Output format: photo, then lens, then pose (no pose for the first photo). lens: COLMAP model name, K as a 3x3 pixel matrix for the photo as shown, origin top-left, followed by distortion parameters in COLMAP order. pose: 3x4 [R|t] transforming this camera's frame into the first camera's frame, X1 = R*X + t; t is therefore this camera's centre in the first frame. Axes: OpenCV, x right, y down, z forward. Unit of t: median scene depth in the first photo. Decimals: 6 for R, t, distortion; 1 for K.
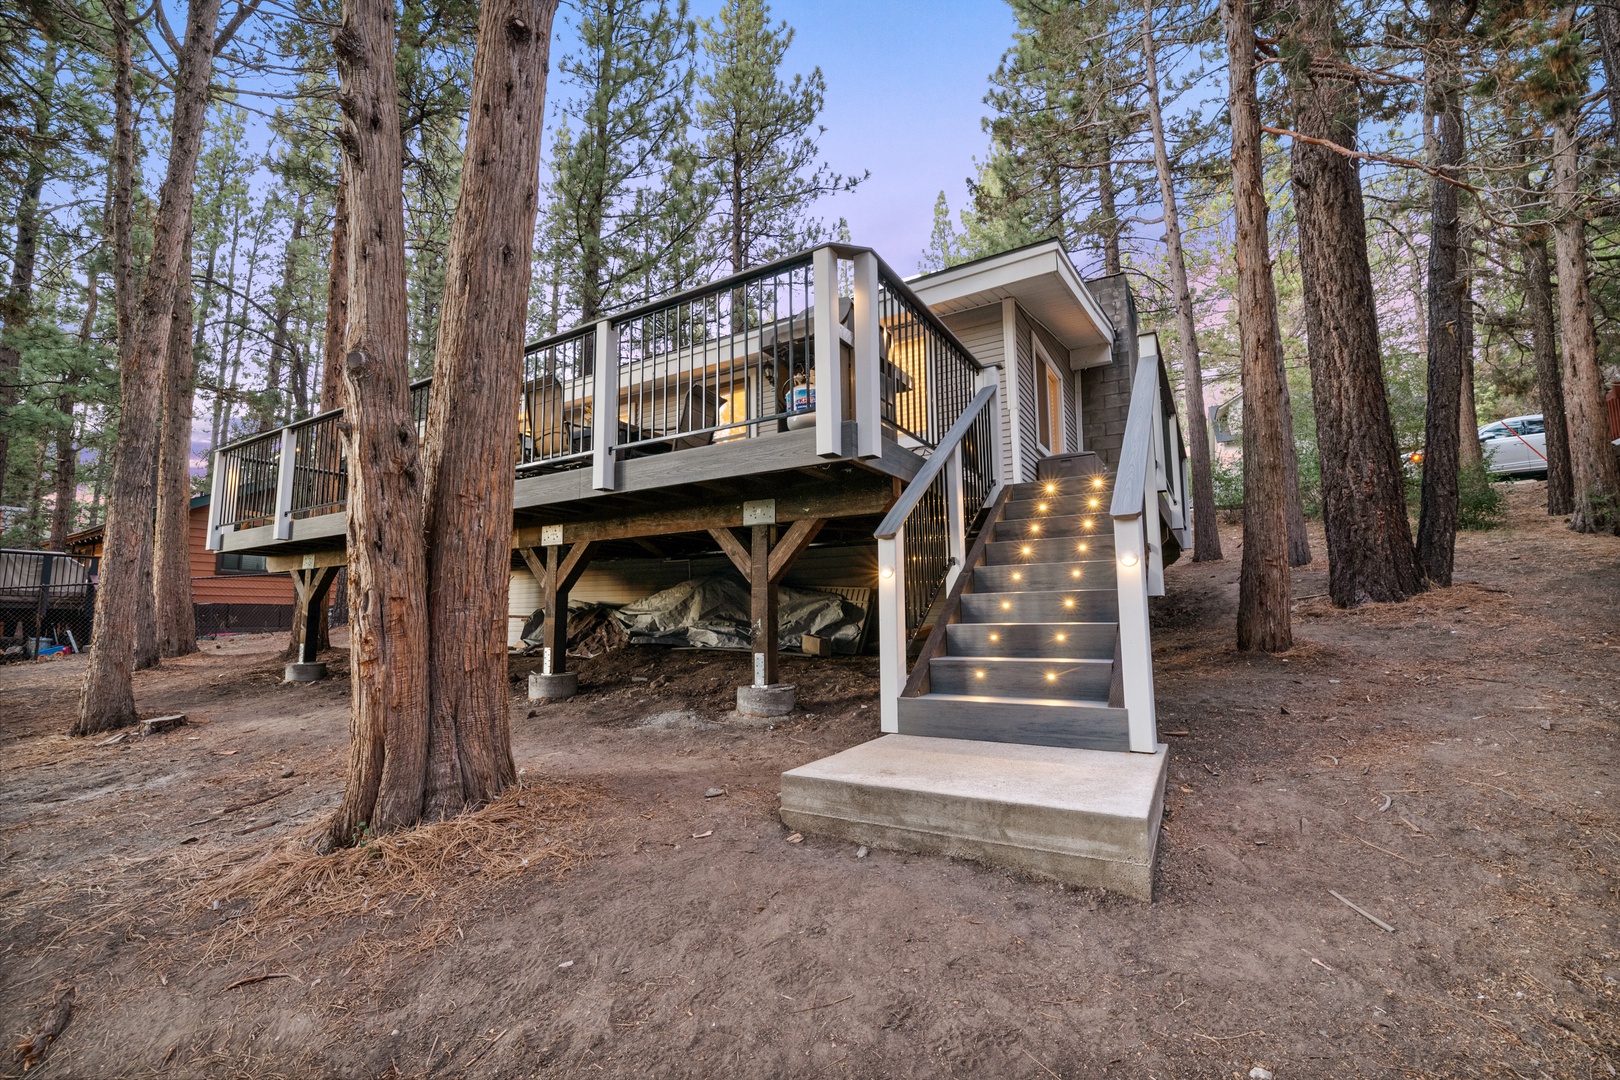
lens RADIAL K [[682.7, 0, 810.0], [0, 682.7, 540.0], [0, 0, 1]] dist [0.000583, 0.000002]
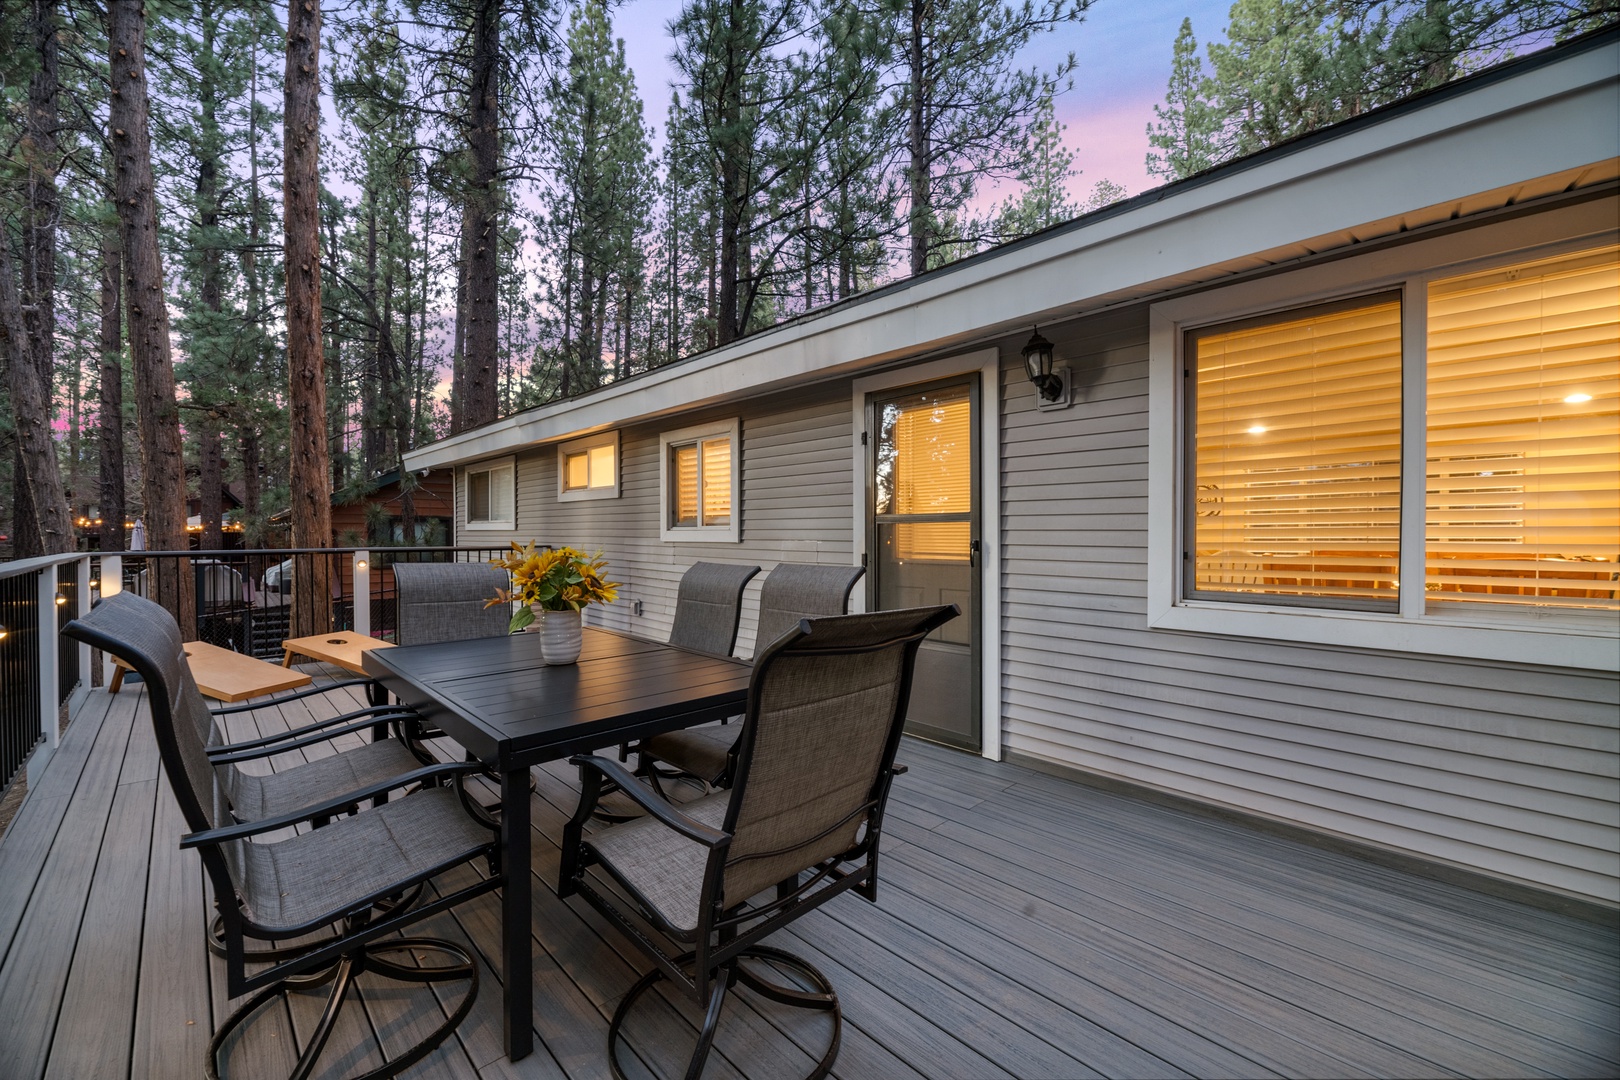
lens RADIAL K [[650.2, 0, 810.0], [0, 650.2, 540.0], [0, 0, 1]] dist [-0.000239, -0.002843]
pose [[0.967163, 0.010102, -0.253957, -0.031590], [0.023796, 0.991221, 0.130053, -0.064737], [0.253042, -0.131826, 0.958432, 0.199828]]
